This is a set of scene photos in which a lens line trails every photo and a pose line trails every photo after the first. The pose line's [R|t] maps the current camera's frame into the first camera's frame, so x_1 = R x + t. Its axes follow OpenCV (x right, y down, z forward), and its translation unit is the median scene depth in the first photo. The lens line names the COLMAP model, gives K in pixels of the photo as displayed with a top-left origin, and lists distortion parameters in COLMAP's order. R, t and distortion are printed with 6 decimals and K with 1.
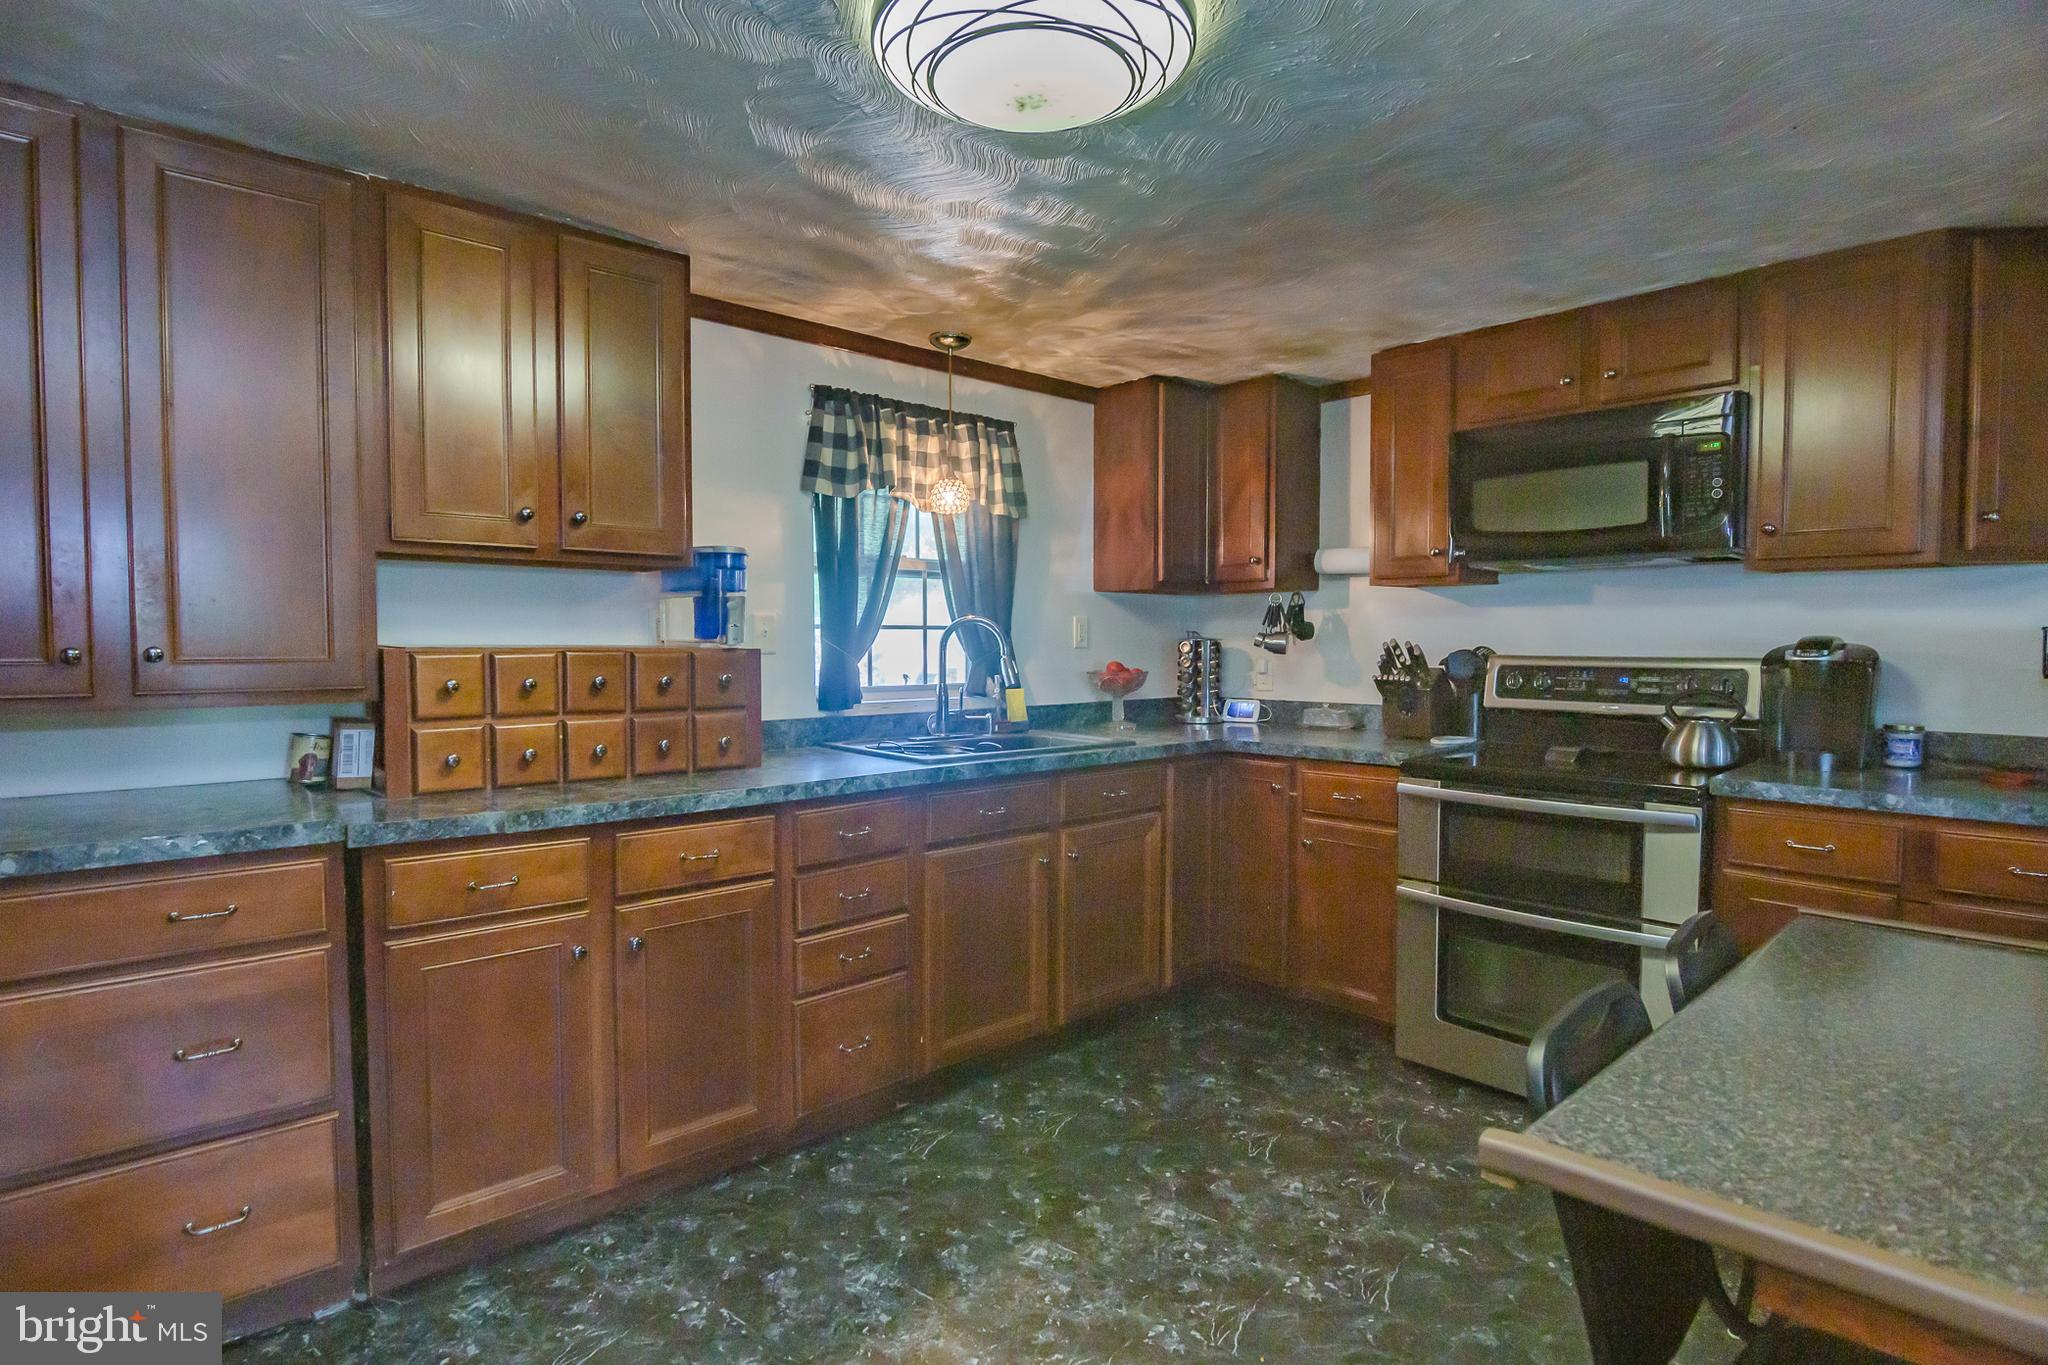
lens RADIAL K [[1055.1, 0, 1025.3], [0, 1055.1, 683.0], [0, 0, 1]] dist [-0.022096, -0.000889]
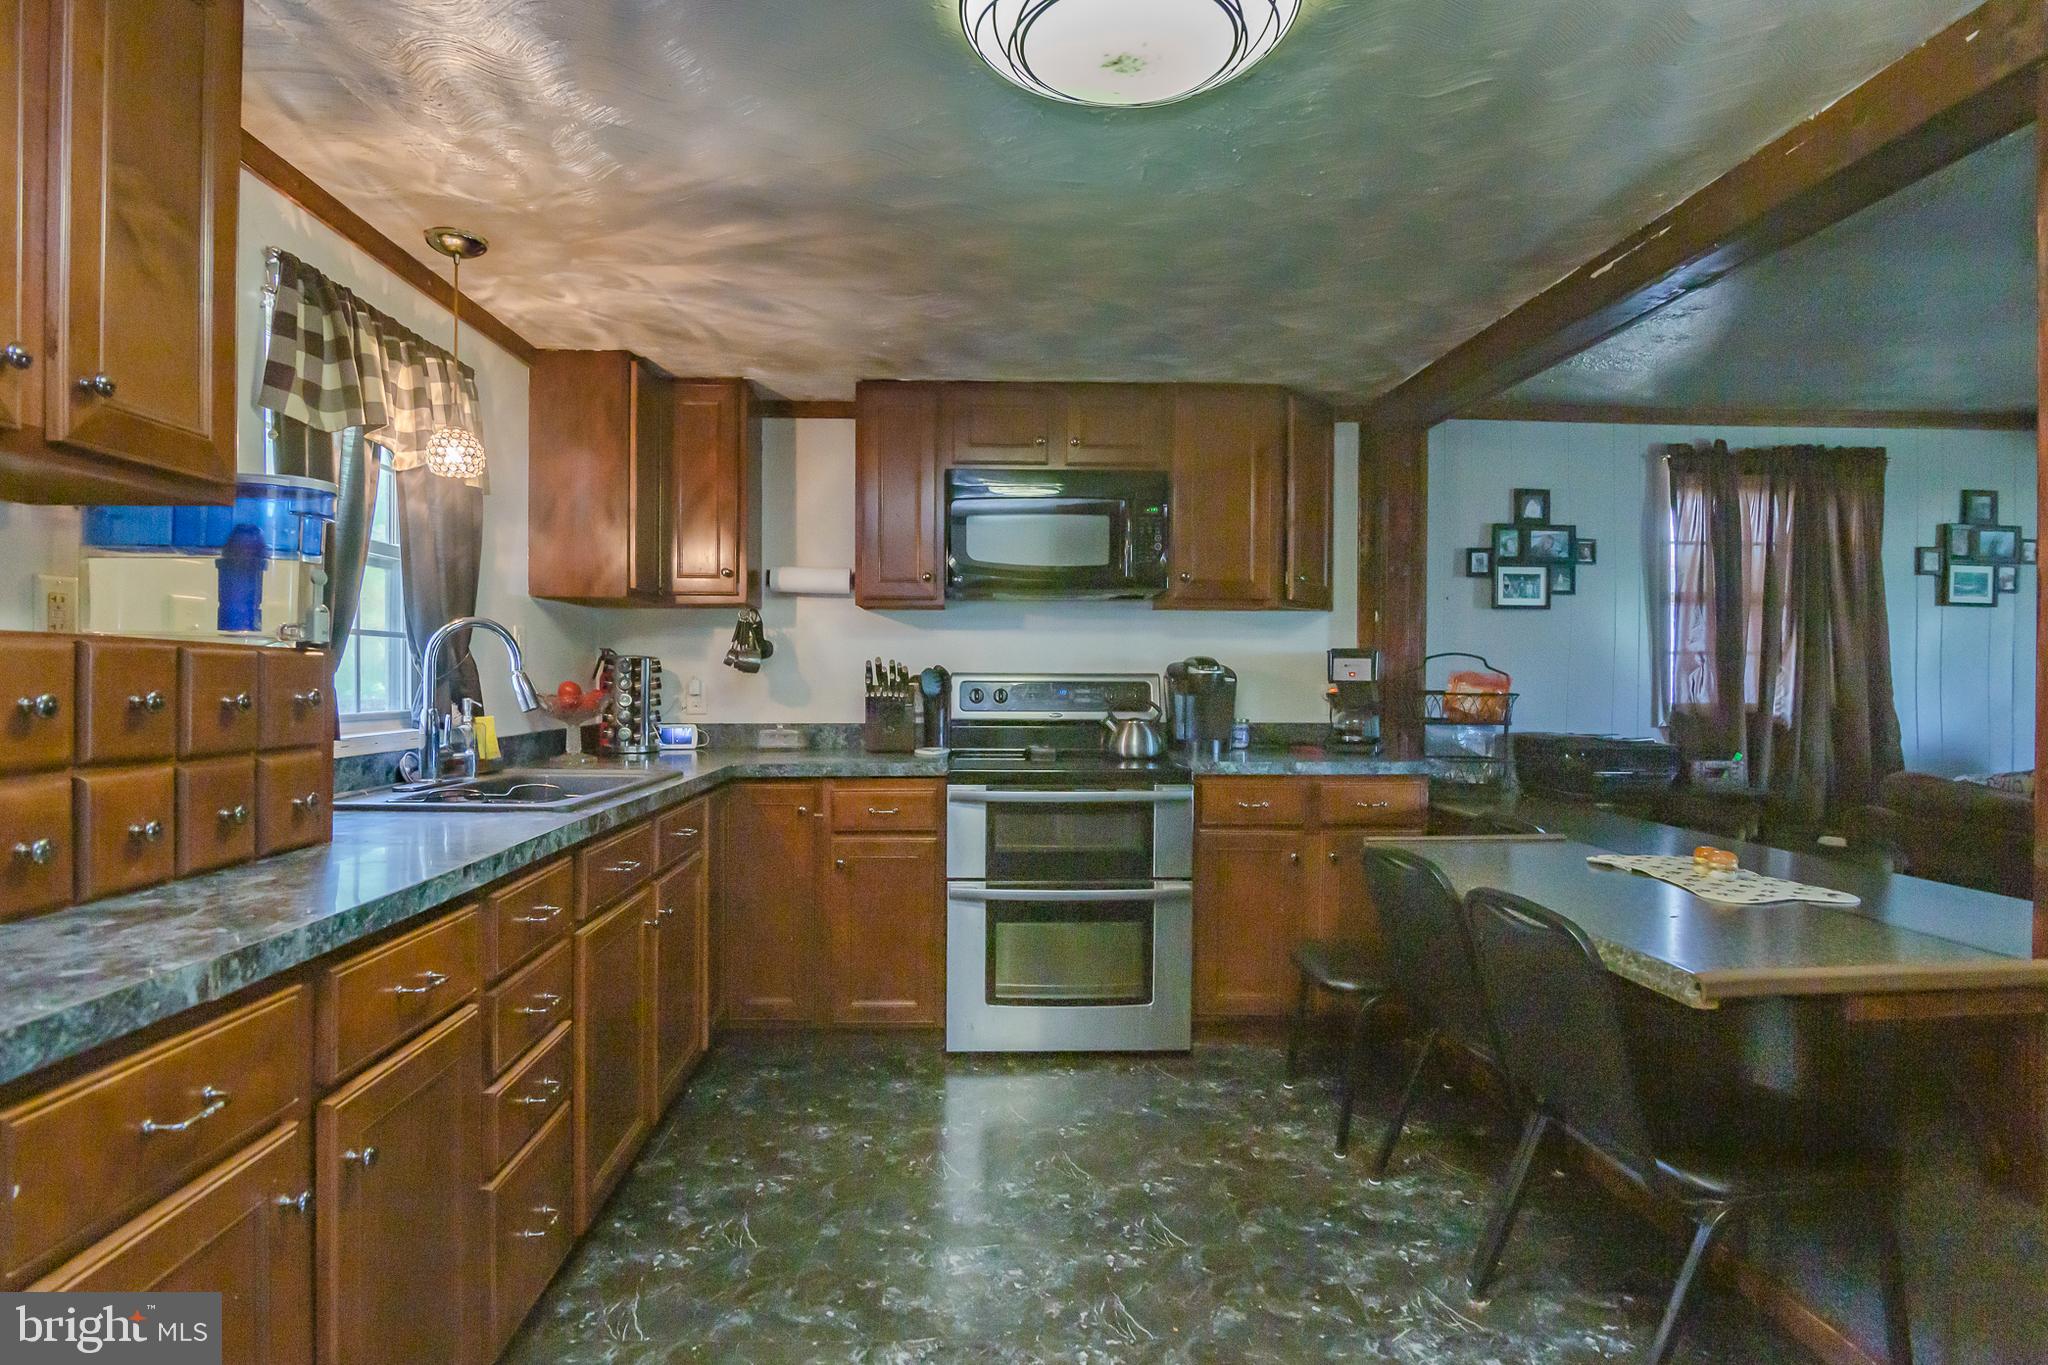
lens RADIAL K [[1055.1, 0, 1021.8], [0, 1055.1, 680.0], [0, 0, 1]] dist [-0.022096, -0.000889]
pose [[0.638205, -0.001007, 0.769866, -0.397909], [0.029770, 0.999284, -0.023371, 0.010032], [-0.769291, 0.037835, 0.637777, 0.249362]]
